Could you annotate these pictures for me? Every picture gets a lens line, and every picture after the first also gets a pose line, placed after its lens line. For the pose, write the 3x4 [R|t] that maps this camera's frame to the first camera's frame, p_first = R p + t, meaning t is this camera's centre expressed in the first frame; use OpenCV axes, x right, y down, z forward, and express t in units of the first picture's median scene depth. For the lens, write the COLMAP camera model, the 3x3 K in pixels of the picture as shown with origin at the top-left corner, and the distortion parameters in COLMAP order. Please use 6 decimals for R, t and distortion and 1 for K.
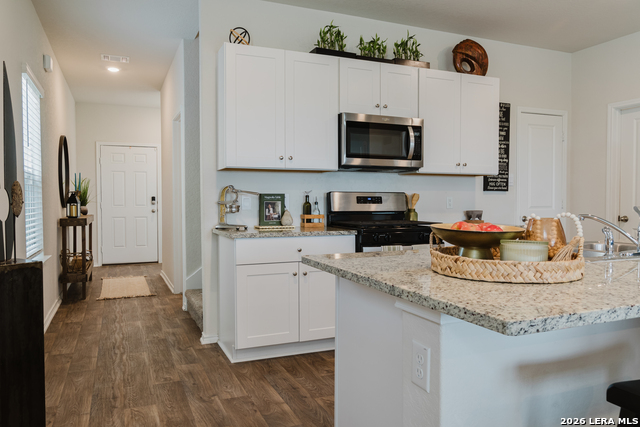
lens RADIAL K [[473.8, 0, 305.3], [0, 473.8, 214.2], [0, 0, 1]] dist [-0.018689, 0.016591]
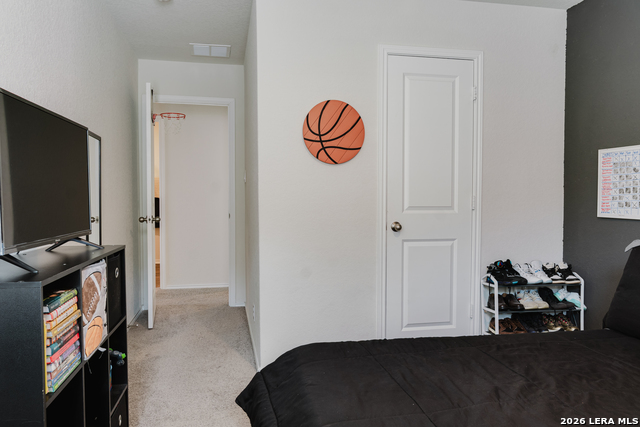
lens RADIAL K [[473.8, 0, 319.5], [0, 473.8, 212.3], [0, 0, 1]] dist [-0.018689, 0.016591]
pose [[0.979280, 0.012784, -0.202108, 0.598994], [-0.013433, 0.999908, -0.001840, -0.007119], [0.202066, 0.004517, 0.979361, 0.450759]]
